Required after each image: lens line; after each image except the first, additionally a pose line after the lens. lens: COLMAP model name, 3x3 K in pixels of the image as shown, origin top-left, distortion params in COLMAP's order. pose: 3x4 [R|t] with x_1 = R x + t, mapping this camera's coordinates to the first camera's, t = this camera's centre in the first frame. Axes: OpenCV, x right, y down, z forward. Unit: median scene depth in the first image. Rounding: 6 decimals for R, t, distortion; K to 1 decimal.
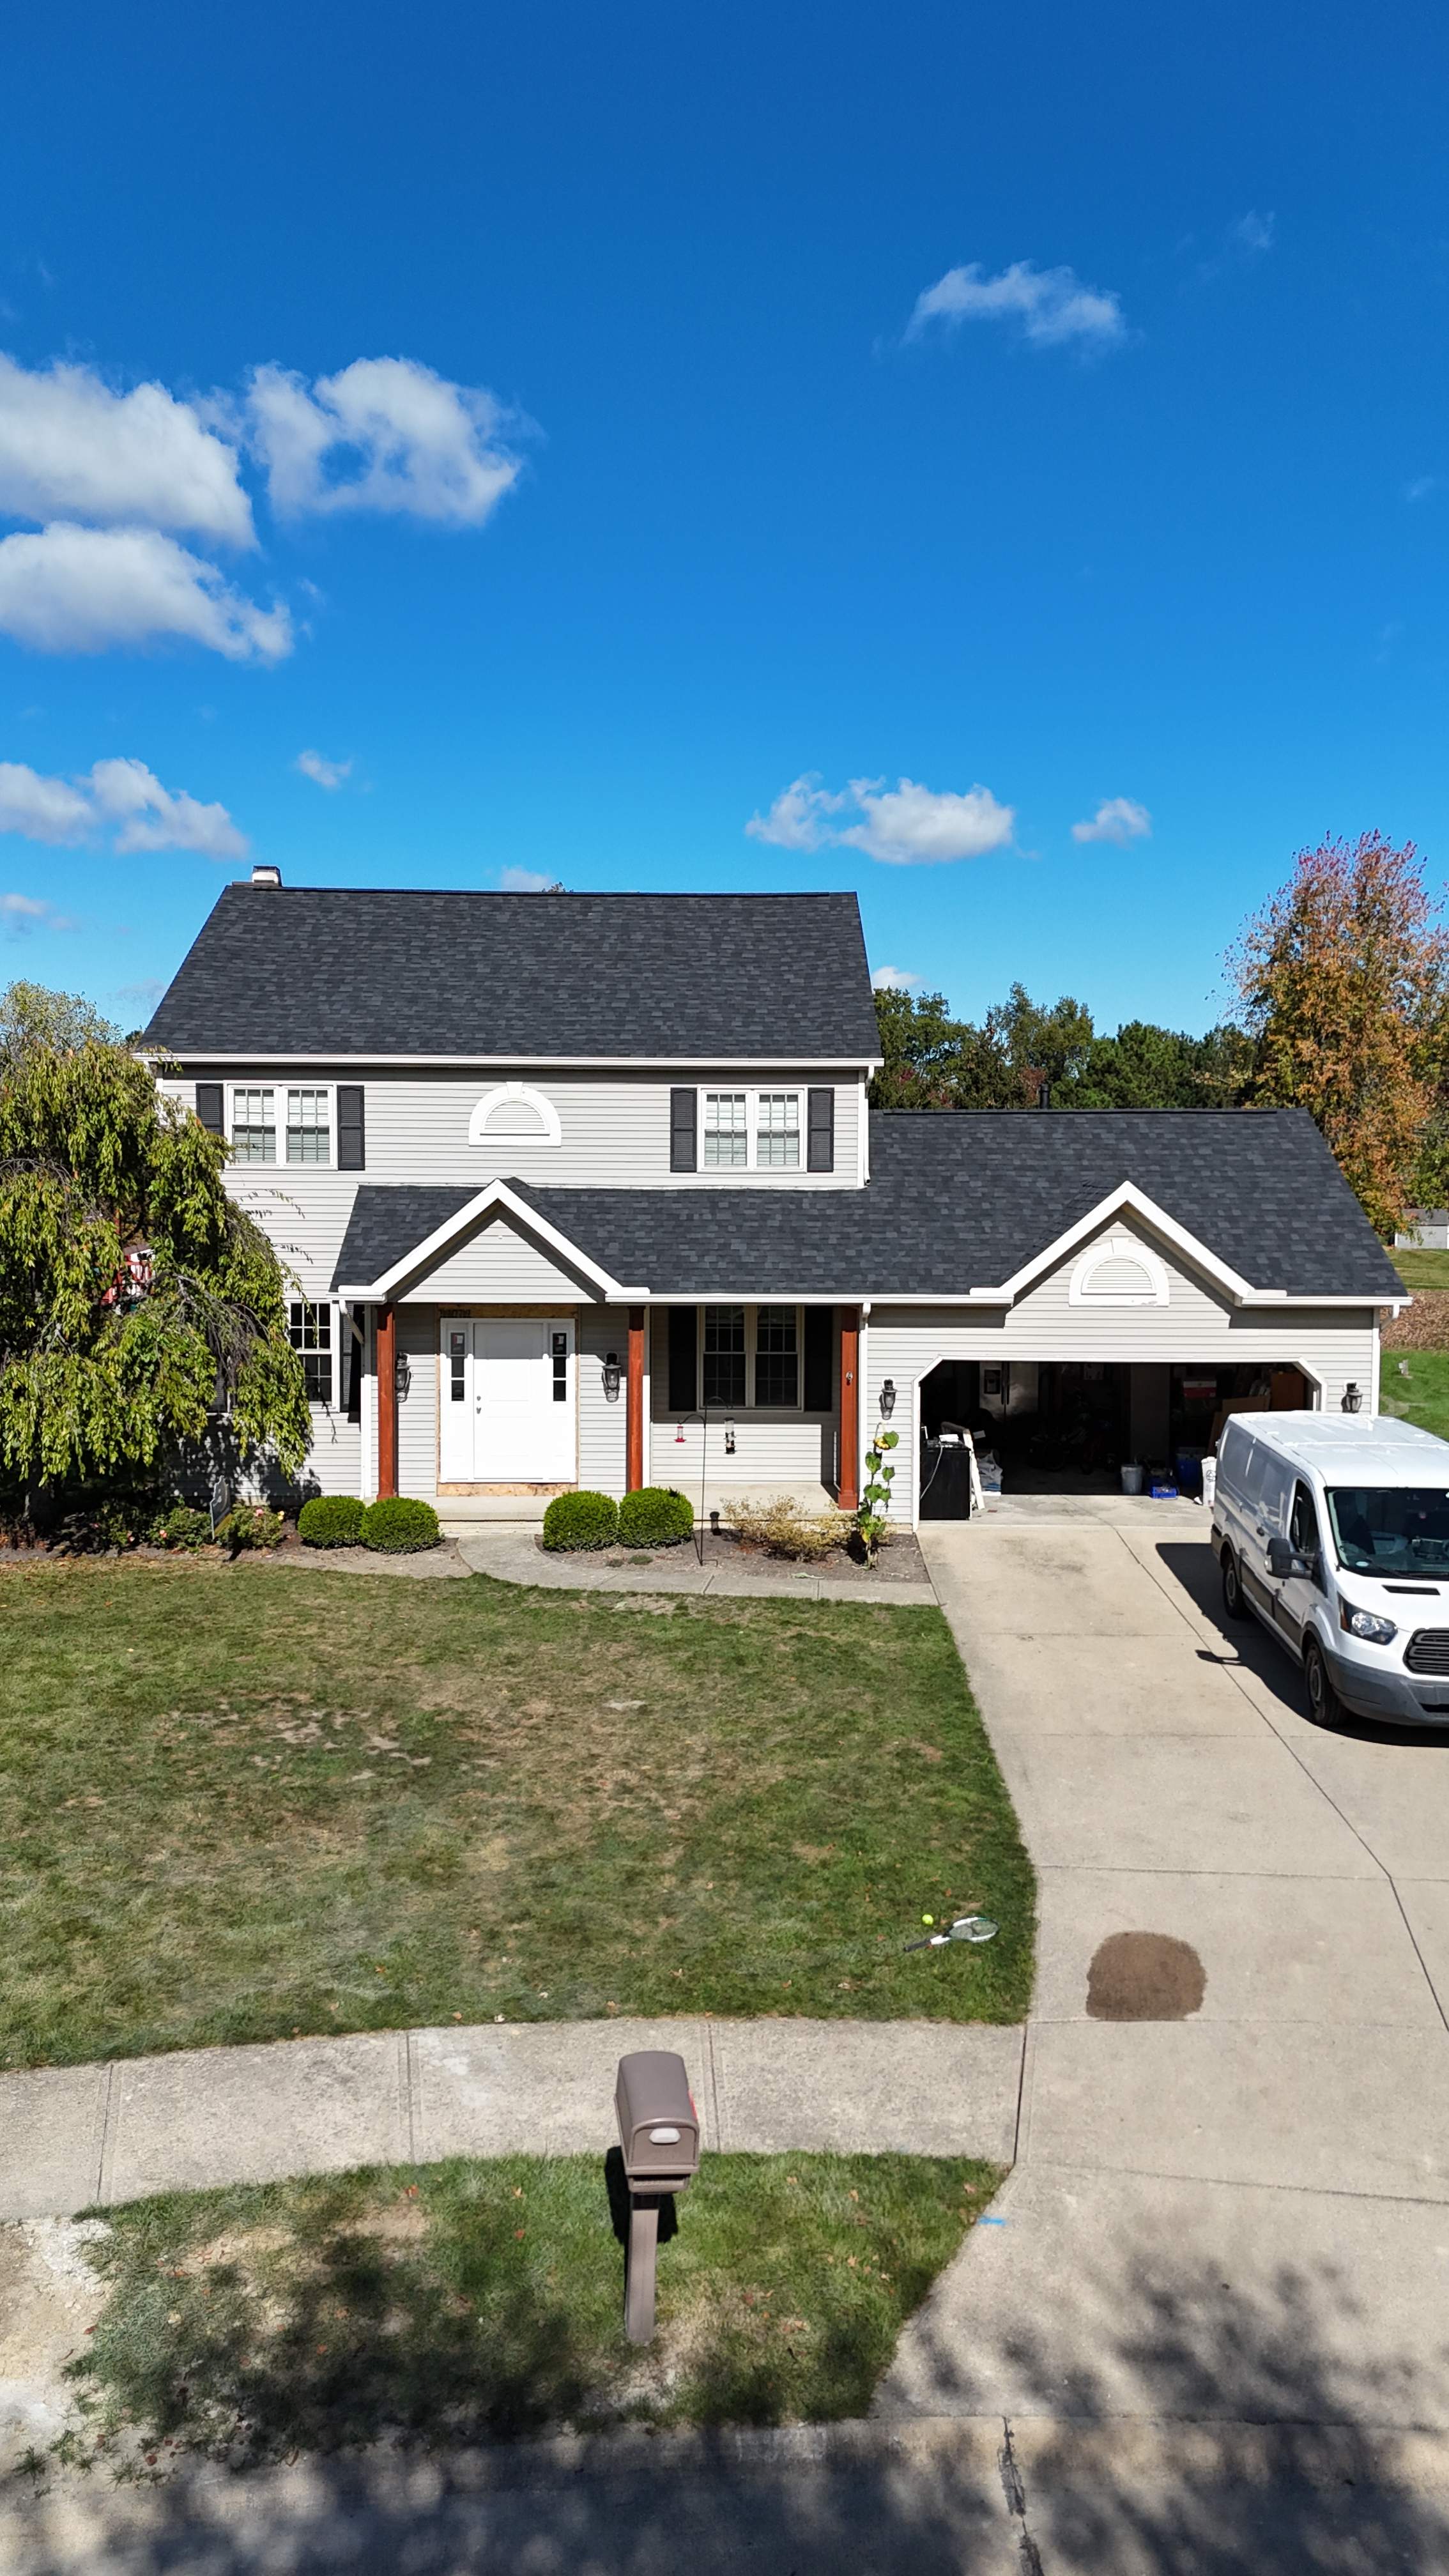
lens RADIAL K [[1889.0, 0, 720.1], [0, 1889.0, 1292.7], [0, 0, 1]] dist [0.050602, -0.010487]
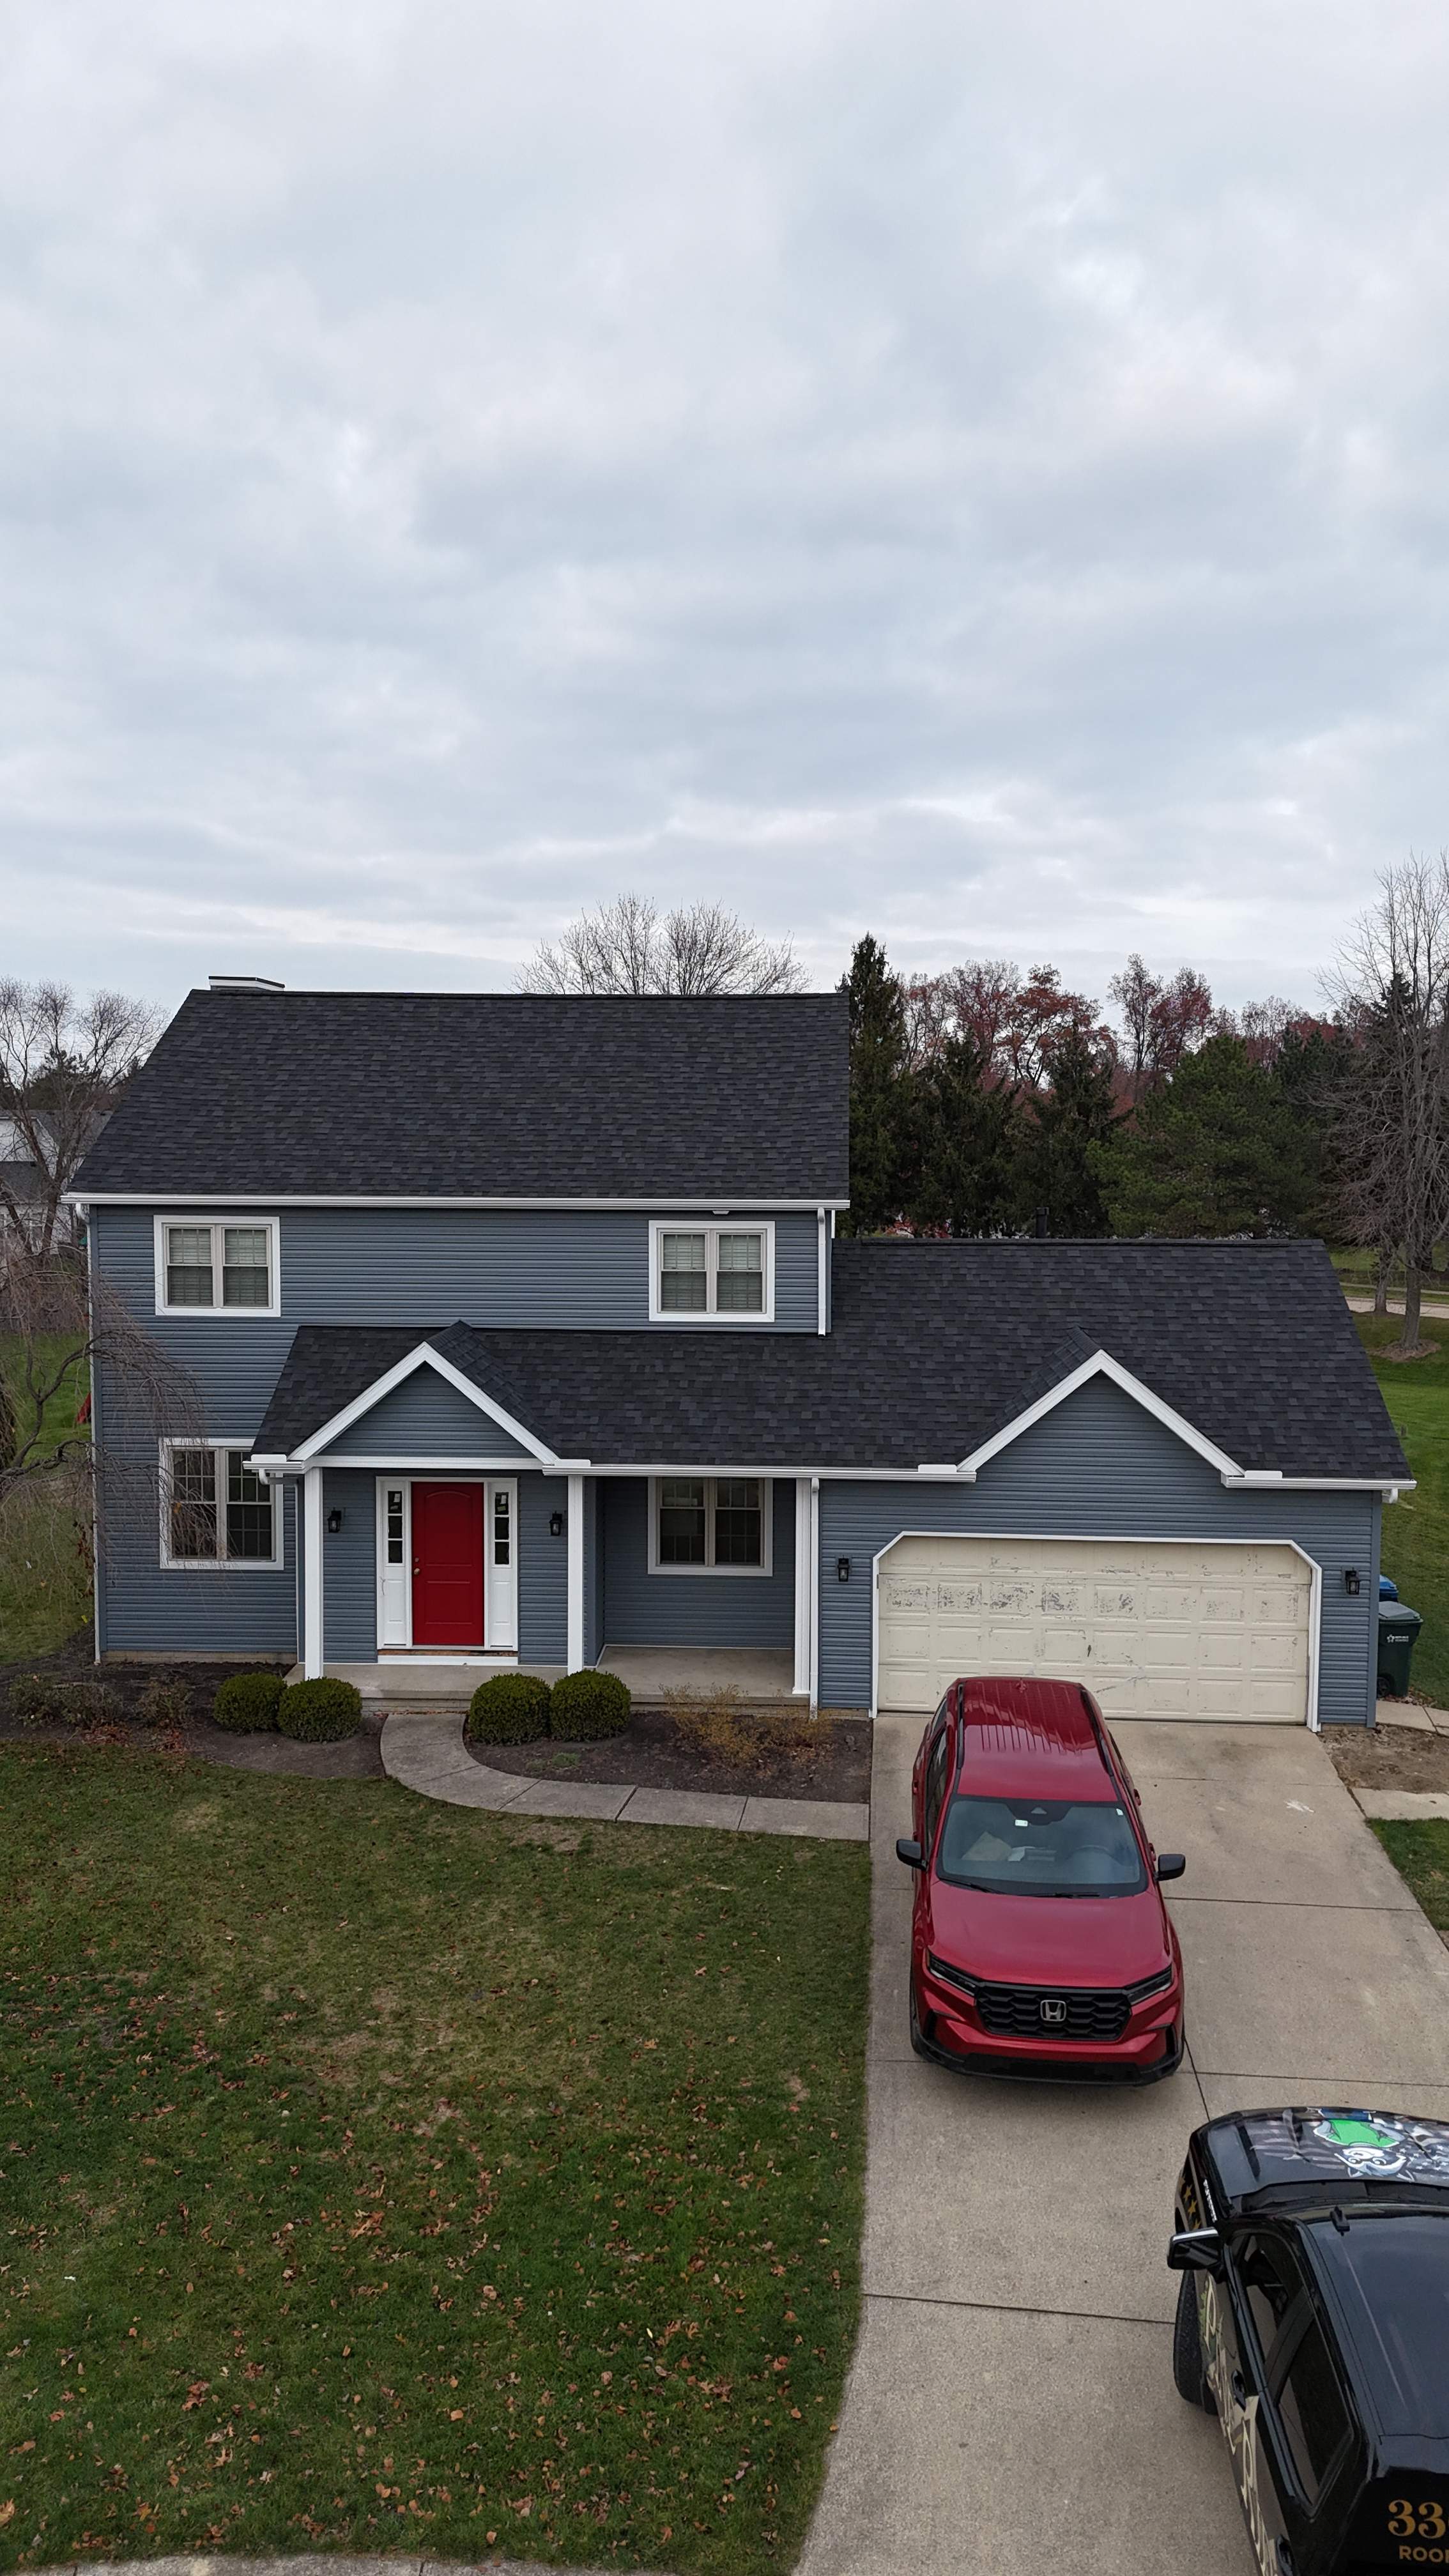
lens RADIAL K [[1889.0, 0, 717.9], [0, 1889.0, 1285.8], [0, 0, 1]] dist [0.050602, -0.010487]
pose [[0.997859, 0.005833, -0.065138, 0.081409], [-0.004754, 0.999849, 0.016706, -0.095408], [0.065226, -0.016360, 0.997736, 0.064094]]
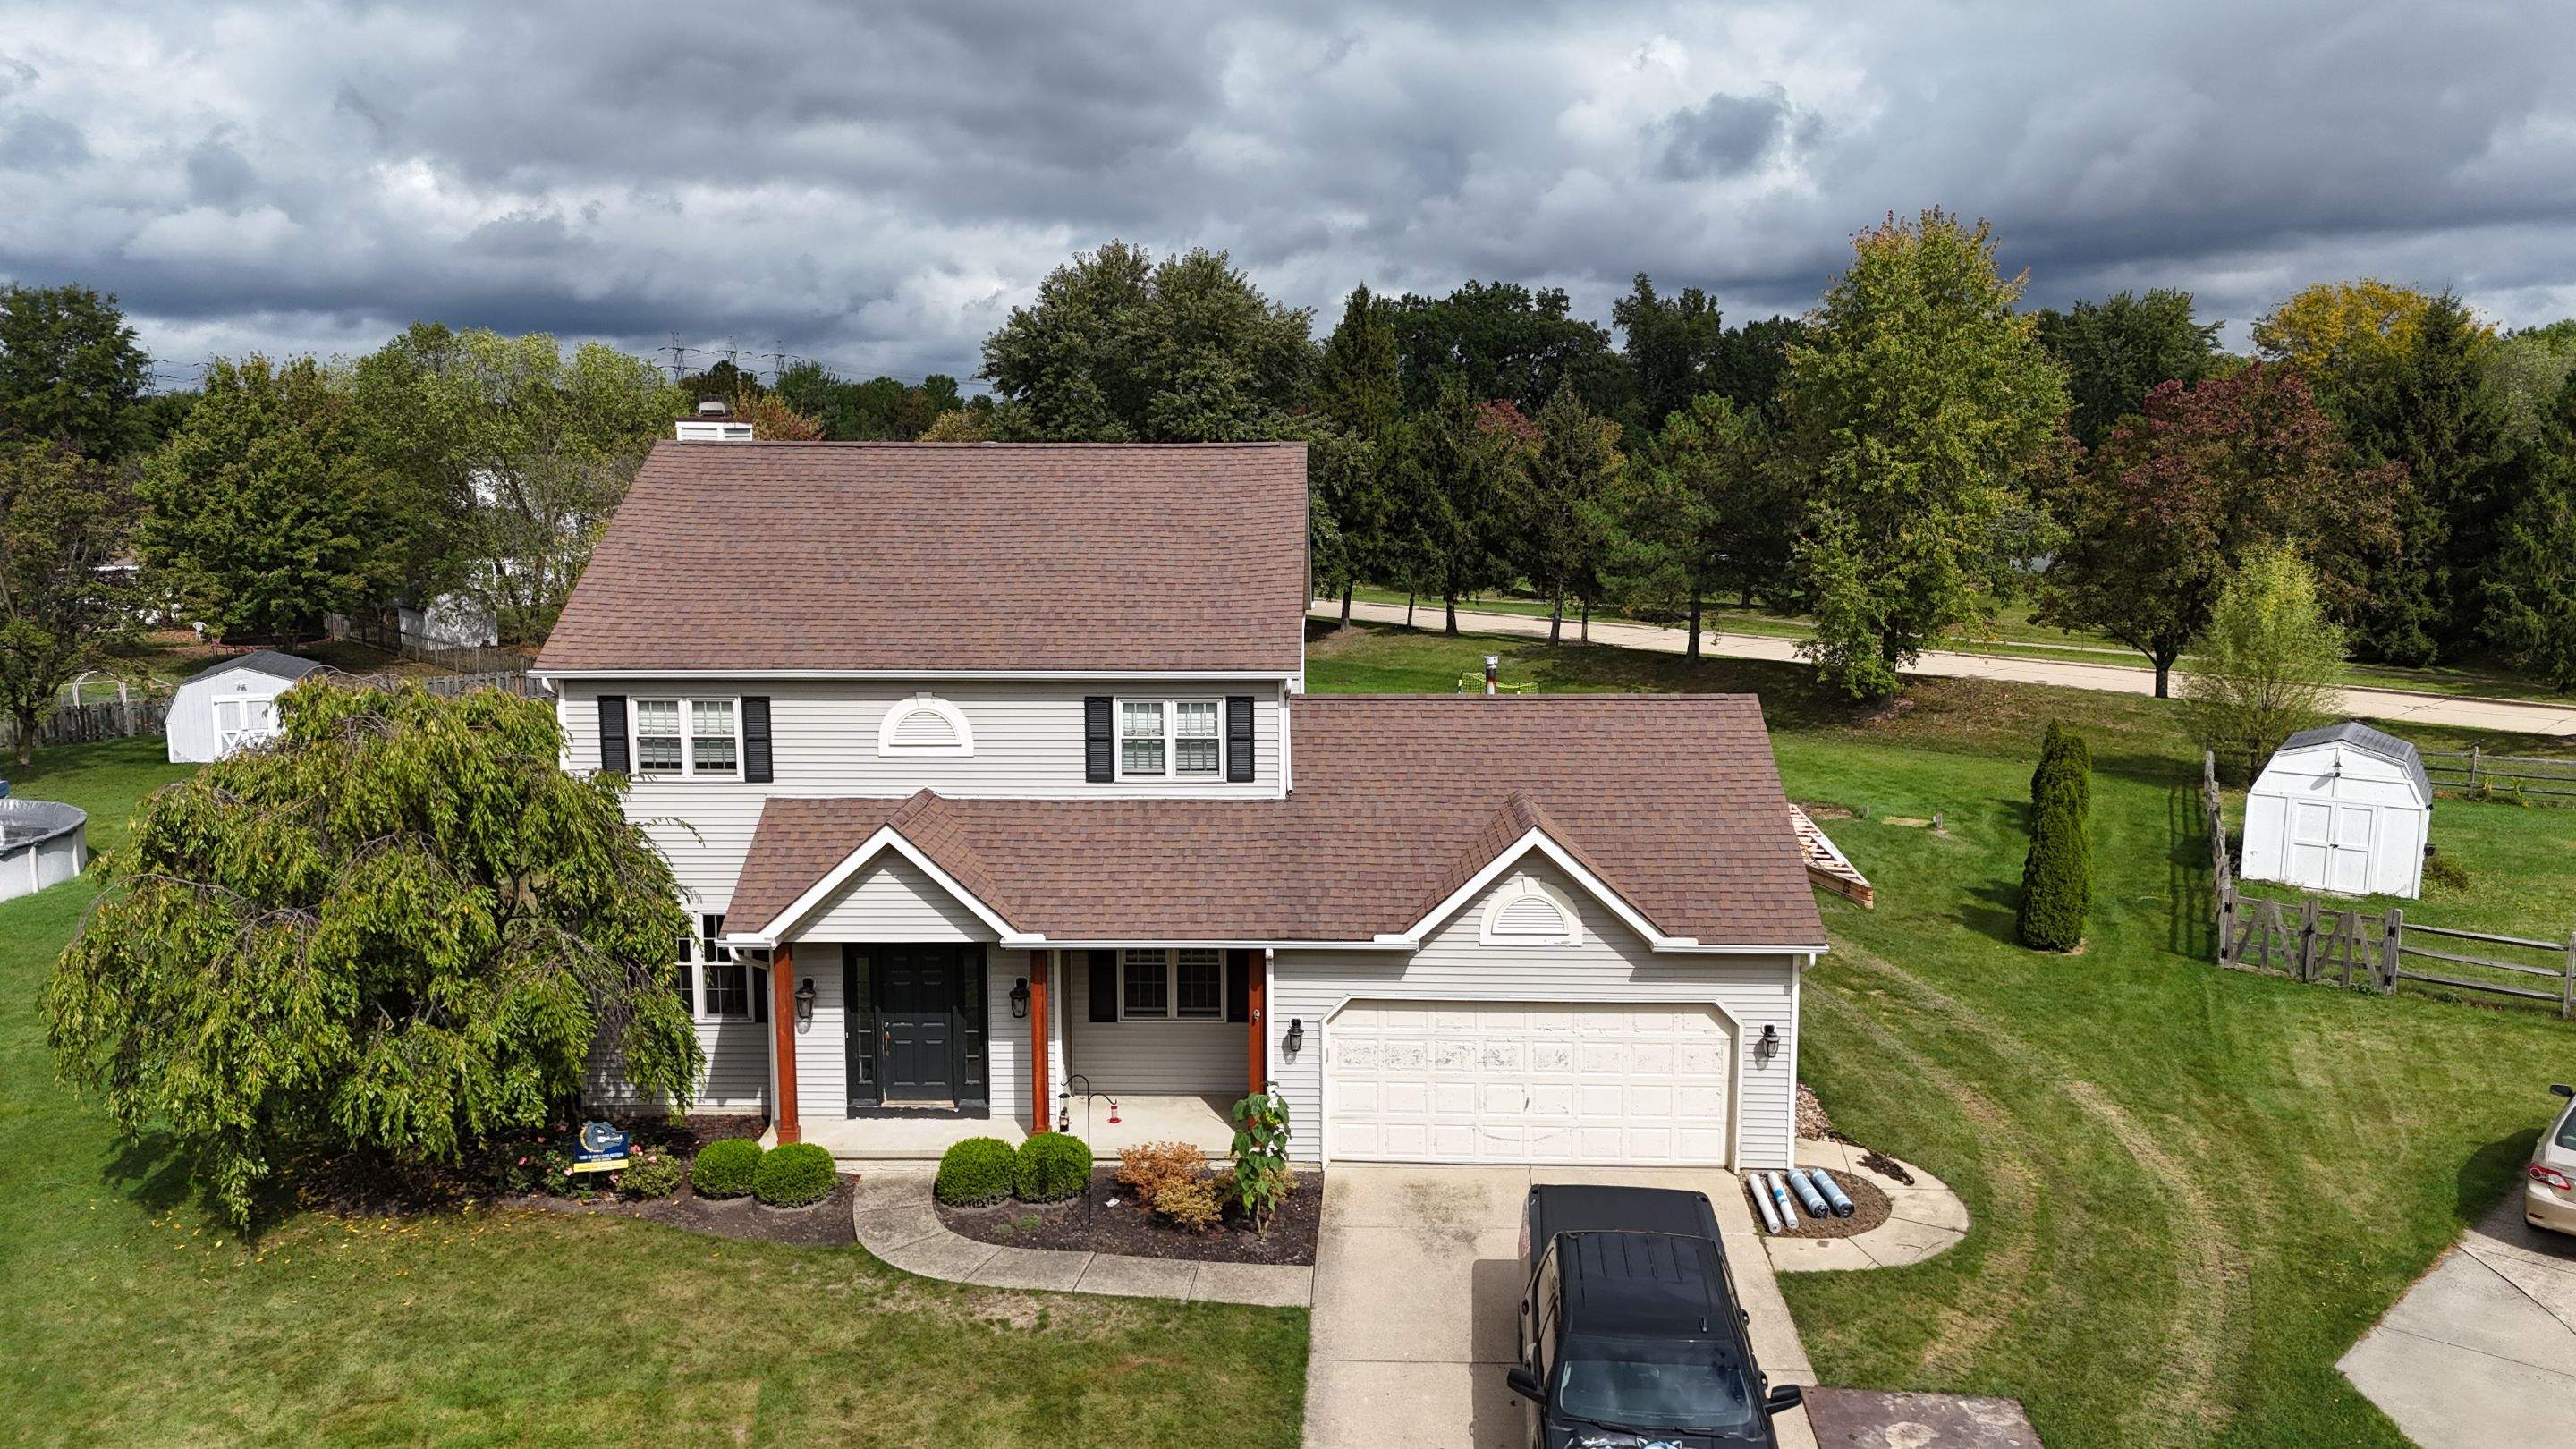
lens RADIAL K [[1900.9, 0, 1294.3], [0, 1900.9, 709.3], [0, 0, 1]] dist [0.051303, -0.014305]
pose [[0.999553, -0.000926, -0.029879, 0.110525], [0.003079, 0.997392, 0.072111, -0.172307], [0.029734, -0.072171, 0.996949, 0.027985]]
